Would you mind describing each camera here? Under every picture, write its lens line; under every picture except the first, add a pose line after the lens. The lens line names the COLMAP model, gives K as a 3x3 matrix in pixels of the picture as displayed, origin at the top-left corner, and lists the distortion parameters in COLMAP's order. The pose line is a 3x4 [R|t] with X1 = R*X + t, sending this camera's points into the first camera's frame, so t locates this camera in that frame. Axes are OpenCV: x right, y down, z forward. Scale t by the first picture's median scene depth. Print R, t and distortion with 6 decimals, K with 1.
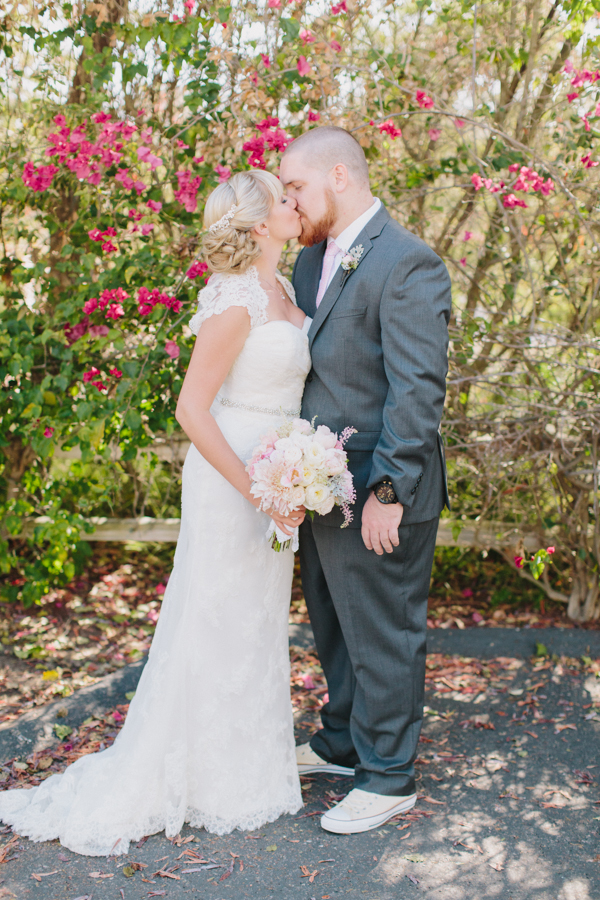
lens RADIAL K [[1342.8, 0, 307.8], [0, 1342.8, 452.4], [0, 0, 1]] dist [0.034123, 0.000000]
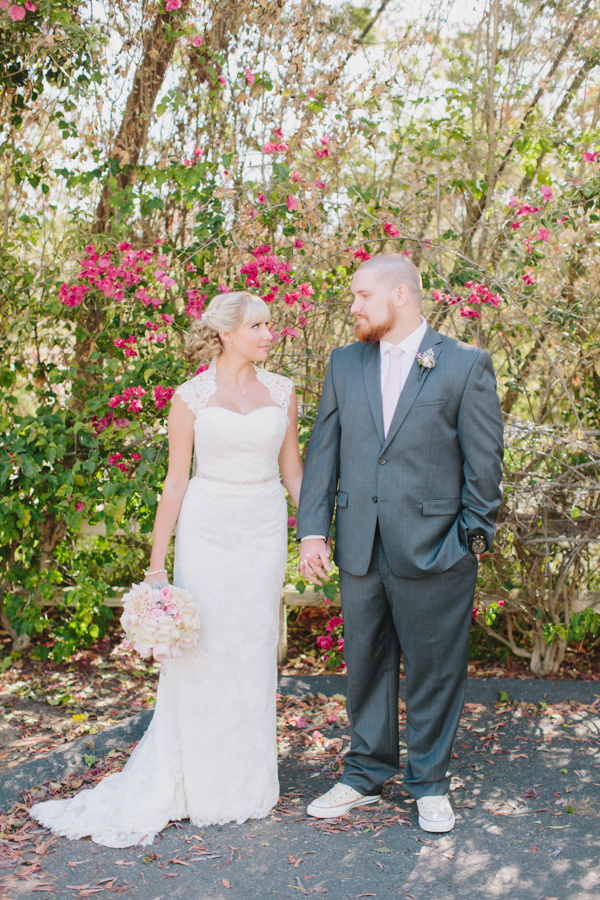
lens RADIAL K [[1342.8, 0, 303.5], [0, 1342.8, 447.6], [0, 0, 1]] dist [0.034123, 0.000000]
pose [[0.999905, -0.007381, -0.011661, 0.017736], [0.006463, 0.997018, -0.076893, 0.022587], [0.012194, 0.076810, 0.996971, -0.168206]]
